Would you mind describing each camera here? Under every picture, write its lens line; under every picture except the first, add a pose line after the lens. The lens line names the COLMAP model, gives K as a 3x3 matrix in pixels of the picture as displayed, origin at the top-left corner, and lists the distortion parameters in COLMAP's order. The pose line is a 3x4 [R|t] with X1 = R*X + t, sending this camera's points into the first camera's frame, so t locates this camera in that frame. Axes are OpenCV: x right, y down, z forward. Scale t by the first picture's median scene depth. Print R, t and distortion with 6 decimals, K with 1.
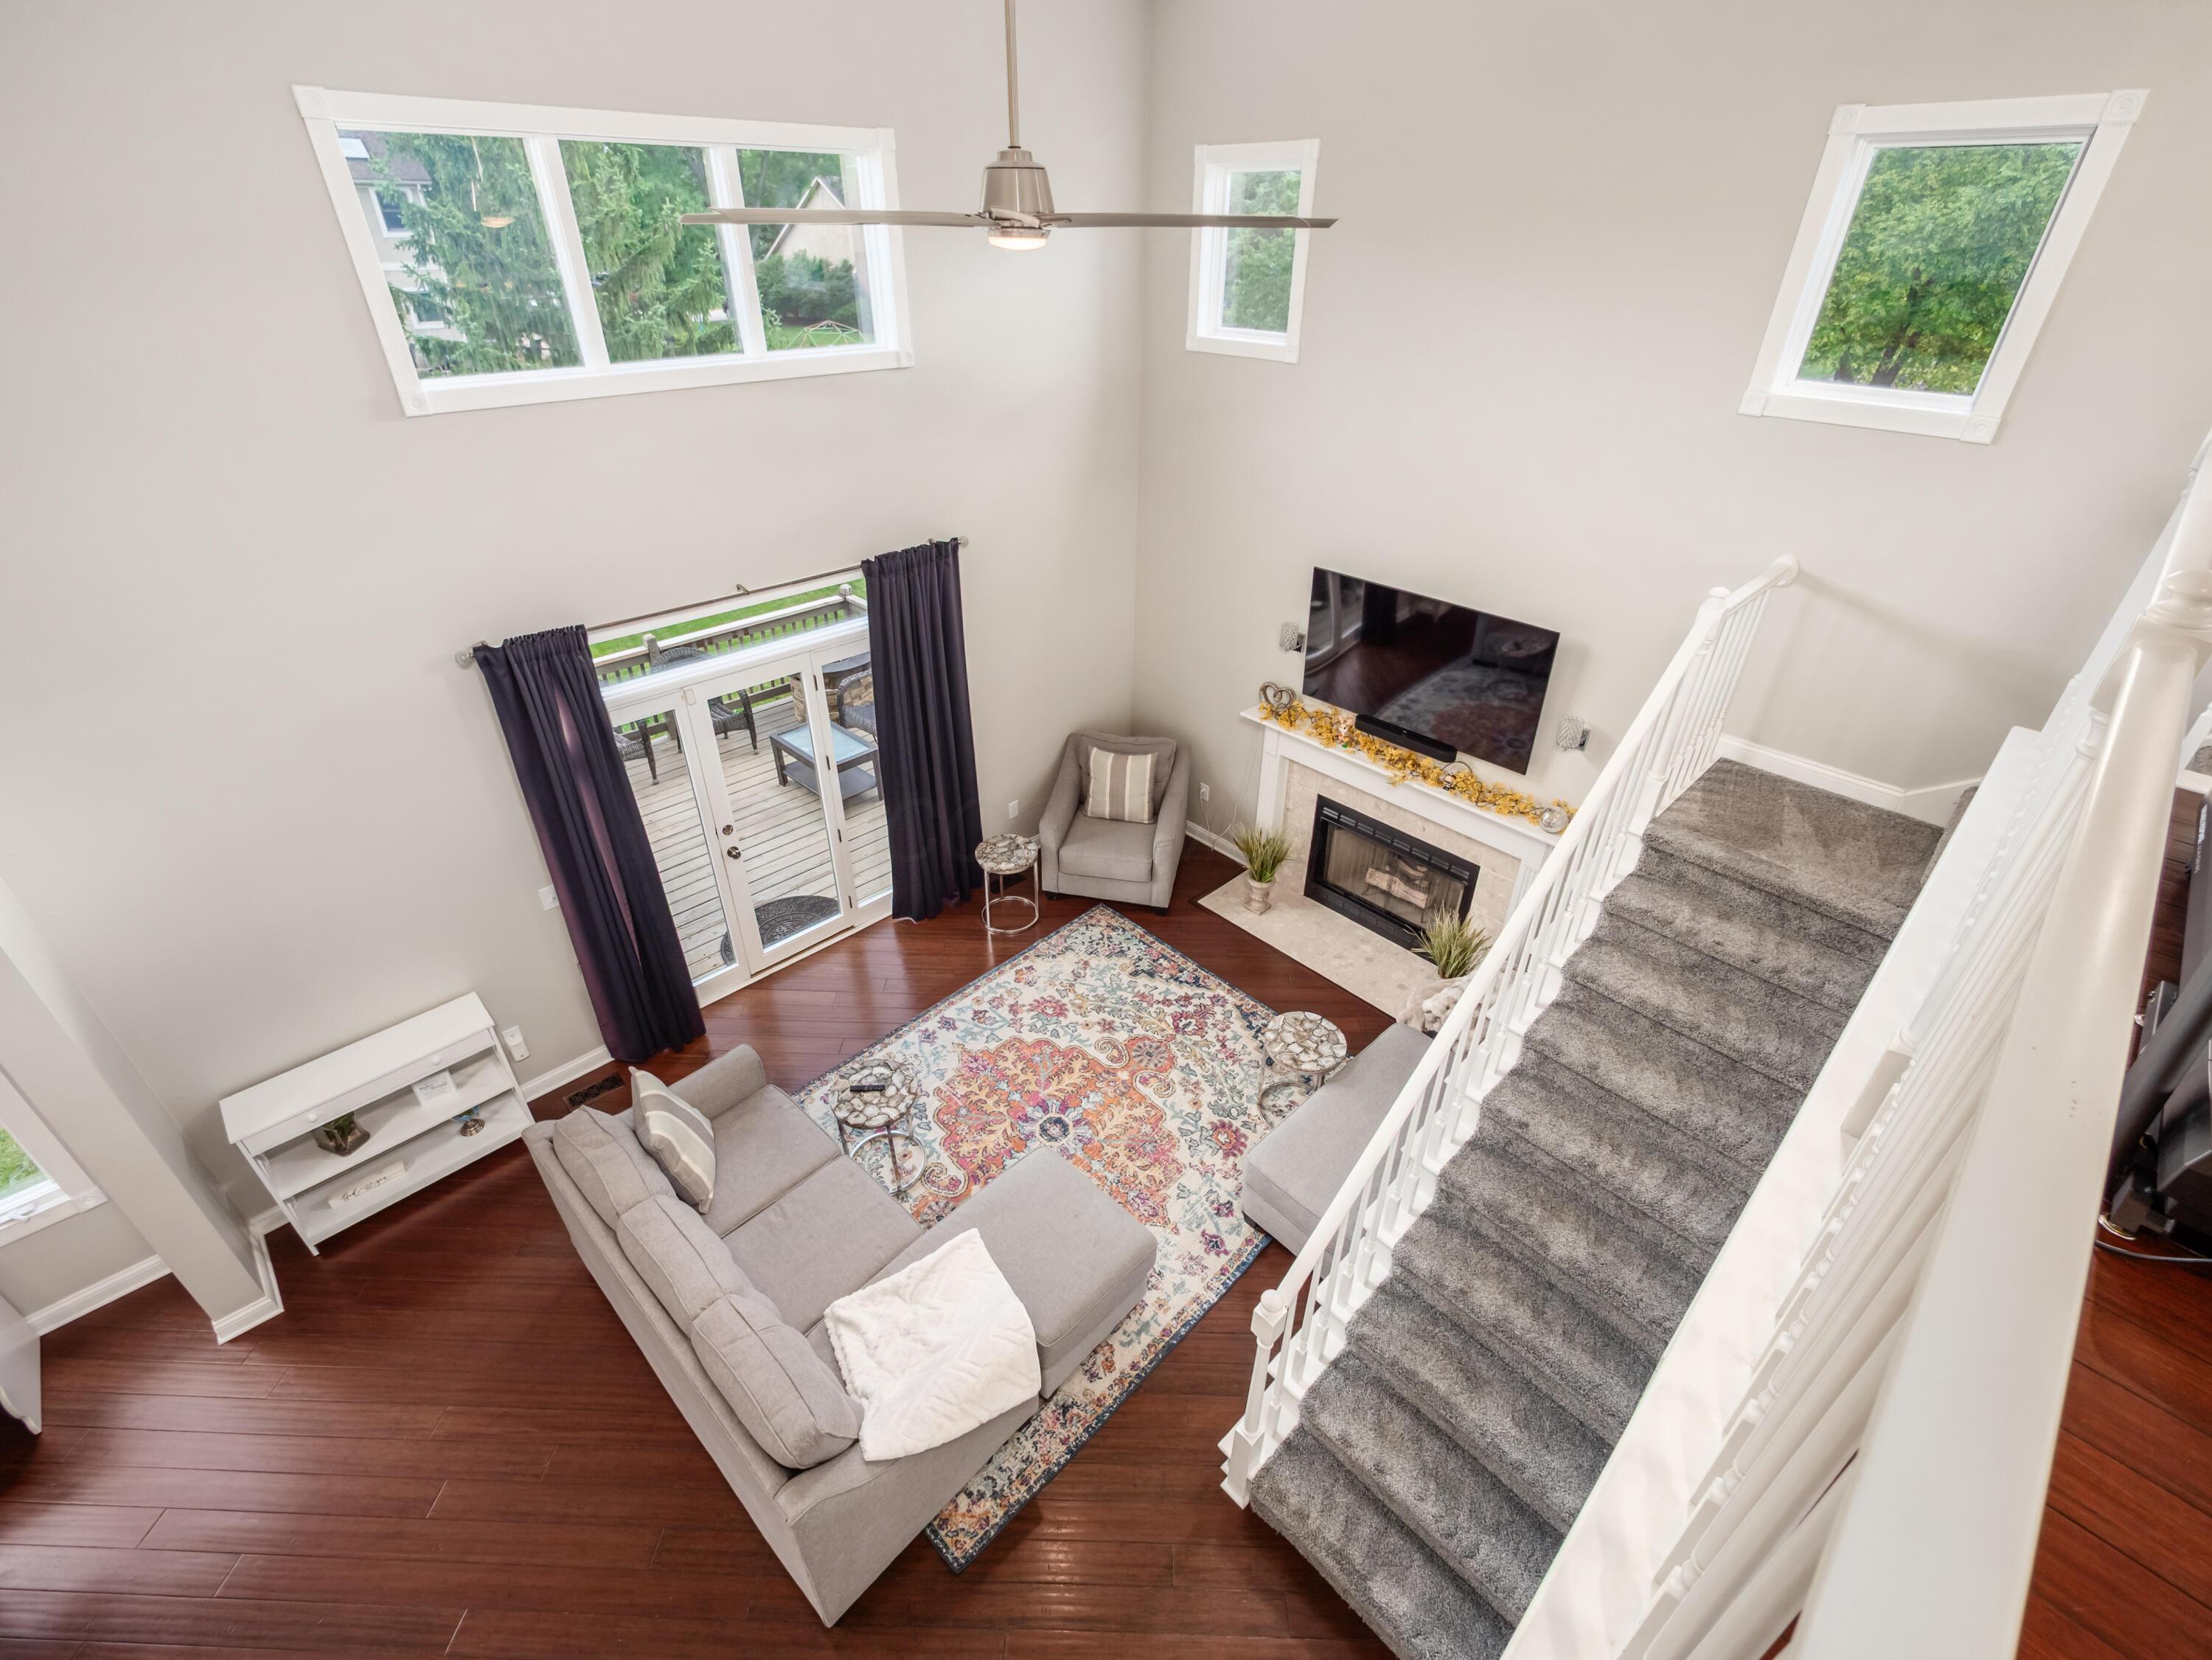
lens RADIAL K [[976.8, 0, 1108.0], [0, 976.8, 804.2], [0, 0, 1]] dist [-0.001247, 0.000094]
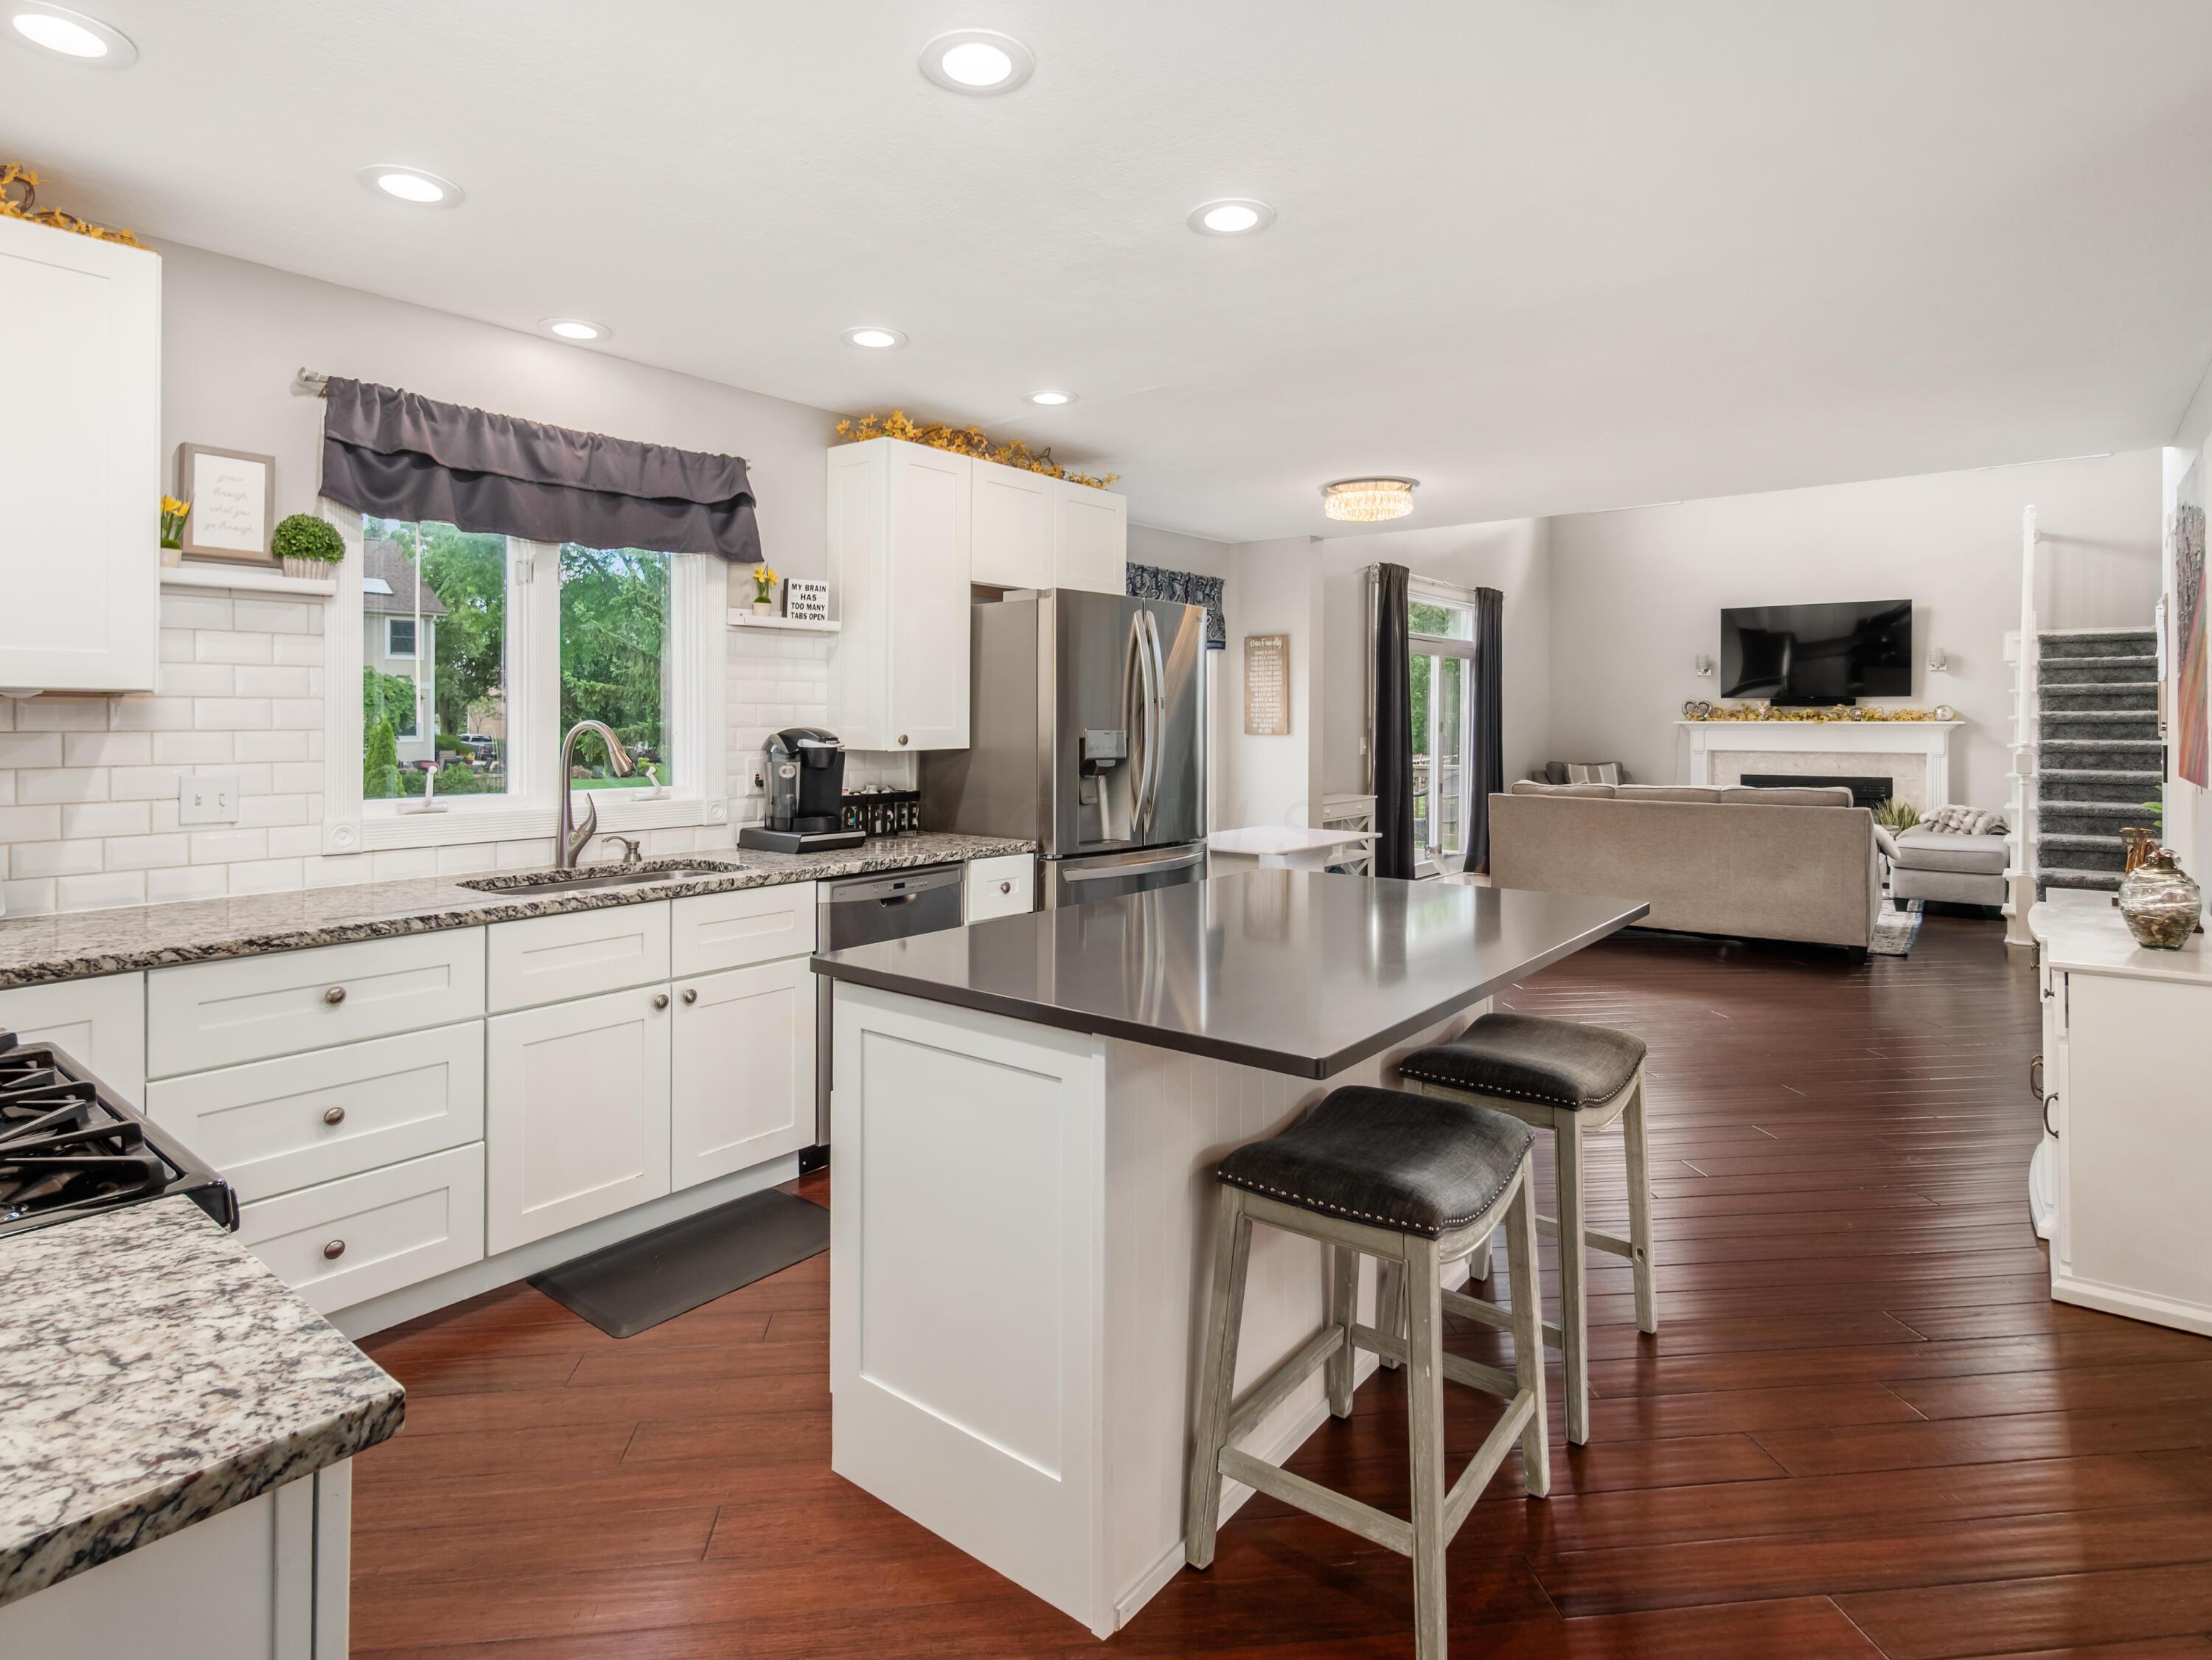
lens RADIAL K [[1173.2, 0, 1098.6], [0, 1173.2, 734.8], [0, 0, 1]] dist [0.001559, 0.001189]
pose [[0.992313, -0.014259, 0.122930, -1.017102], [0.074797, 0.860483, -0.503959, 0.808685], [-0.098594, 0.509280, 0.854935, -0.417408]]
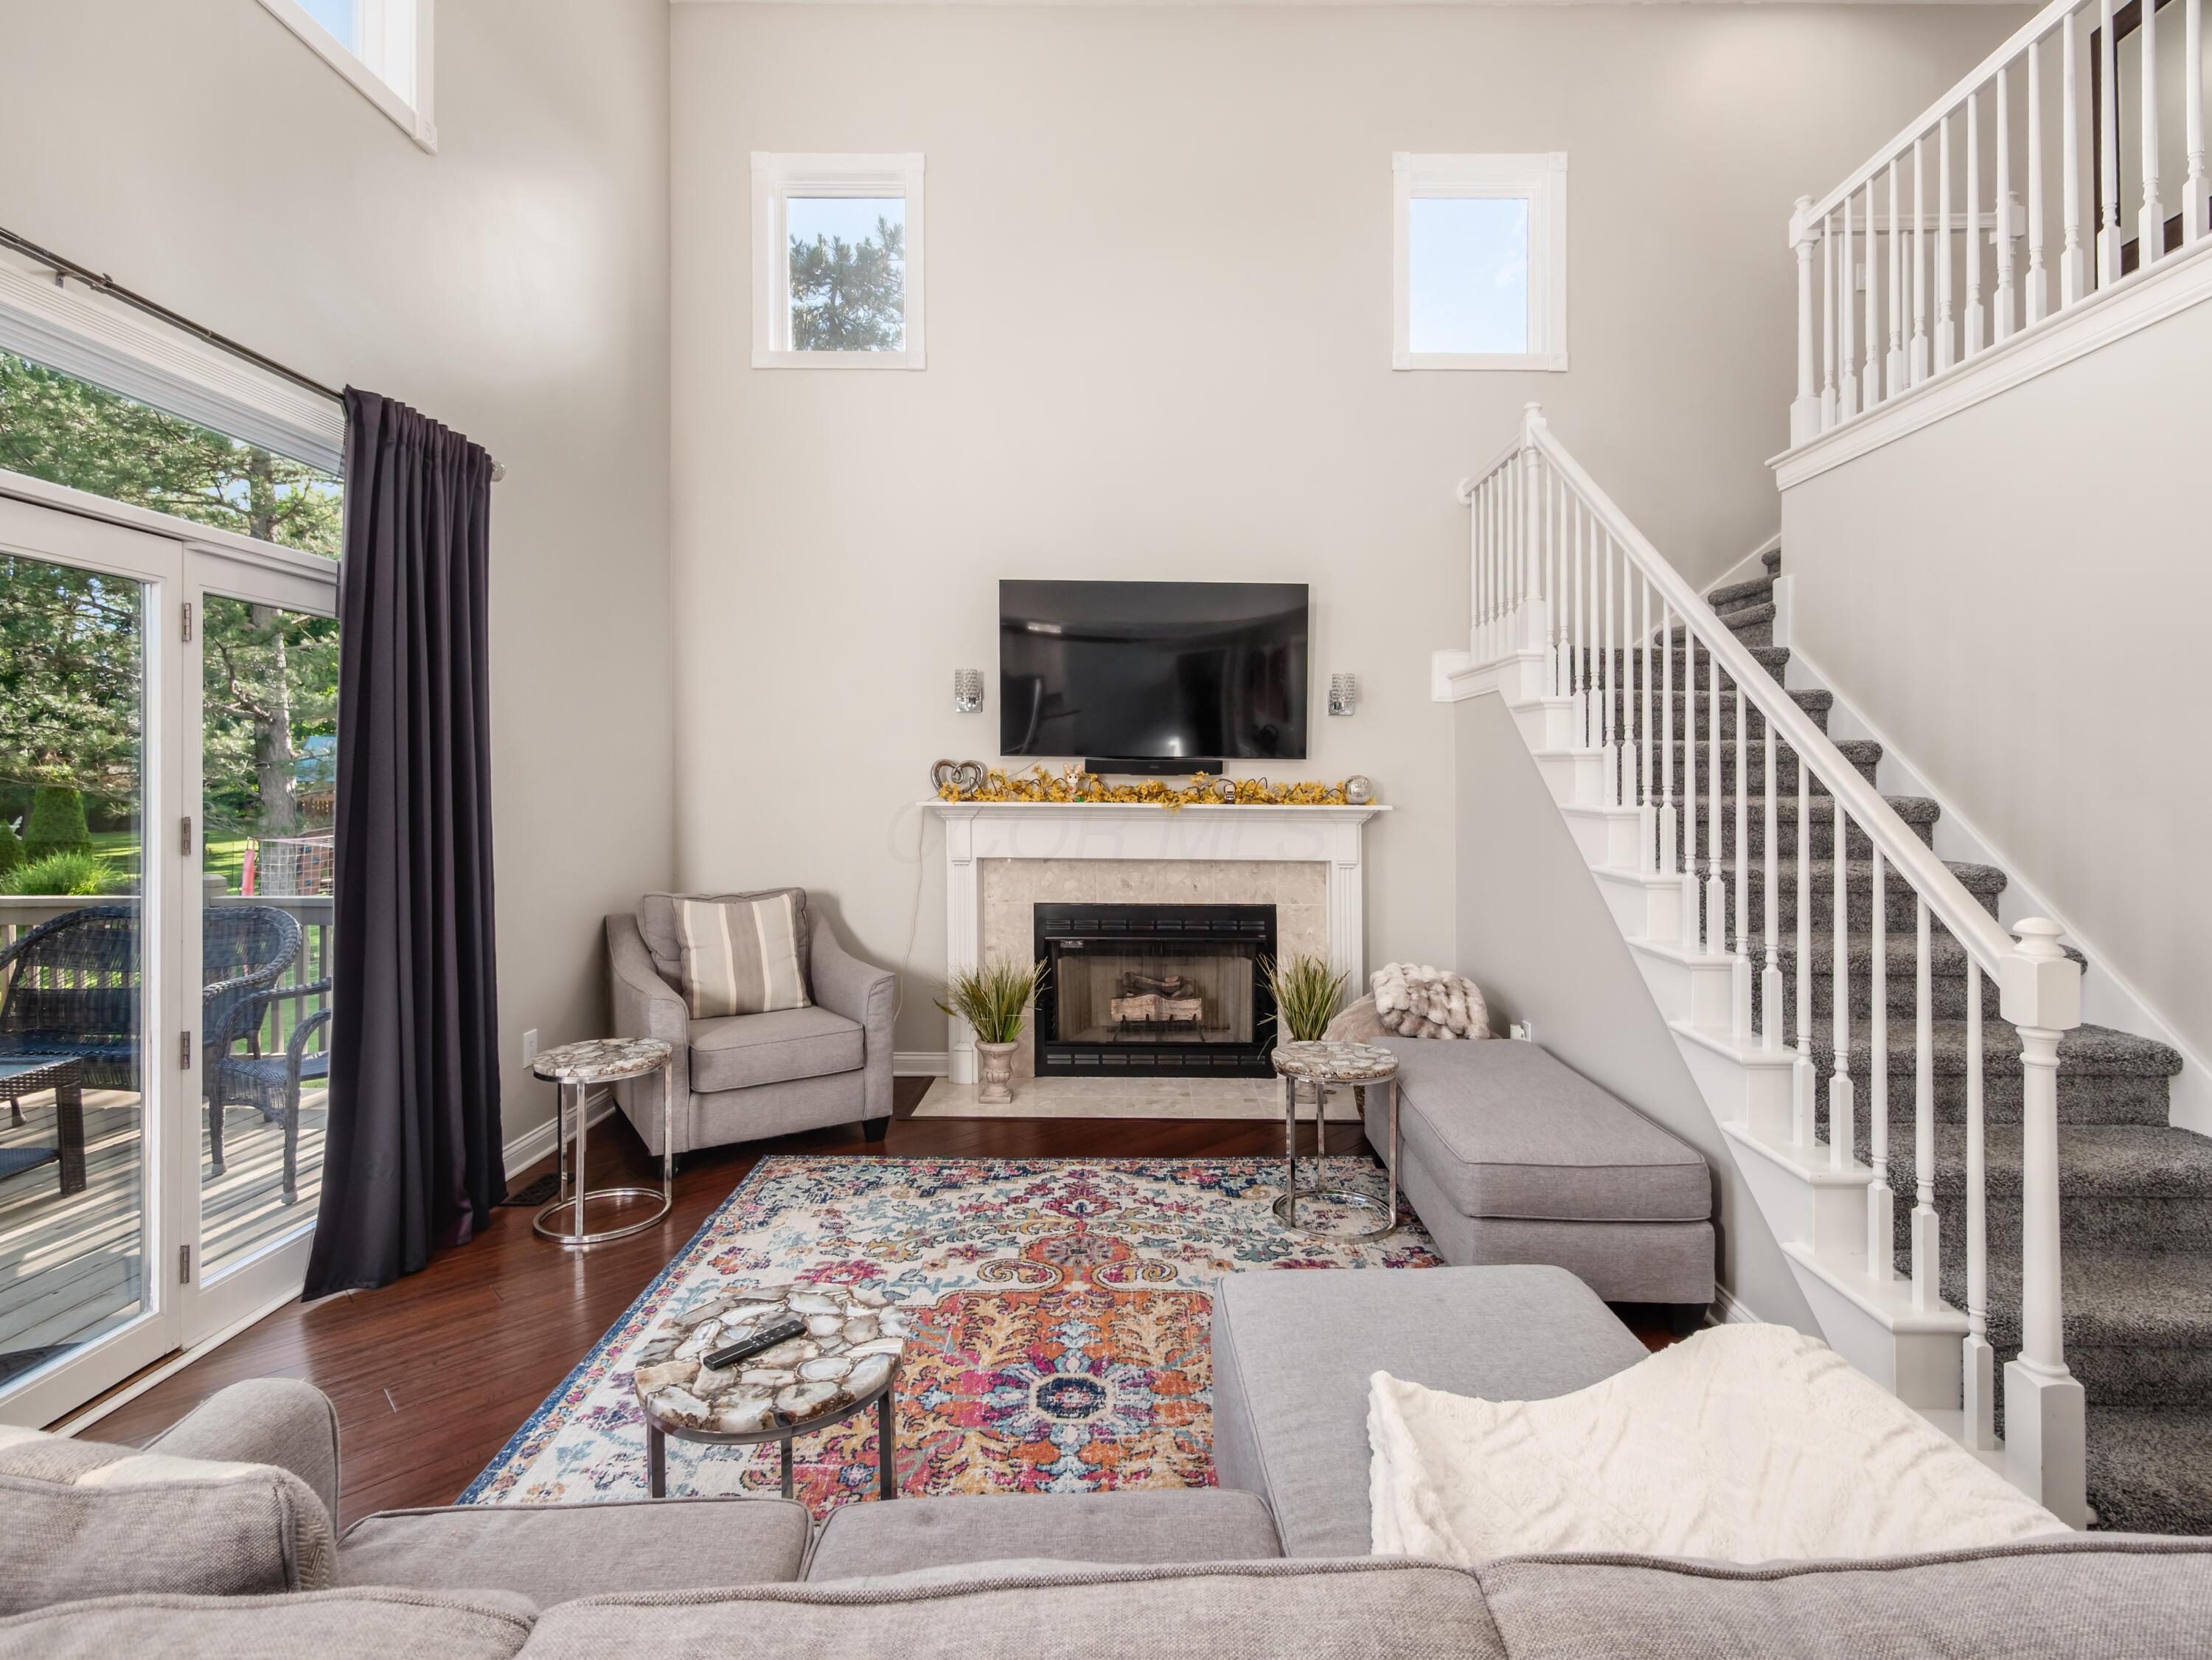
lens RADIAL K [[1059.3, 0, 1136.8], [0, 1059.3, 776.2], [0, 0, 1]] dist [-0.004108, 0.009410]
pose [[0.695546, -0.004998, 0.718464, -0.334694], [0.374719, 0.855728, -0.356812, 0.244994], [-0.613026, 0.517401, 0.597071, 0.492500]]
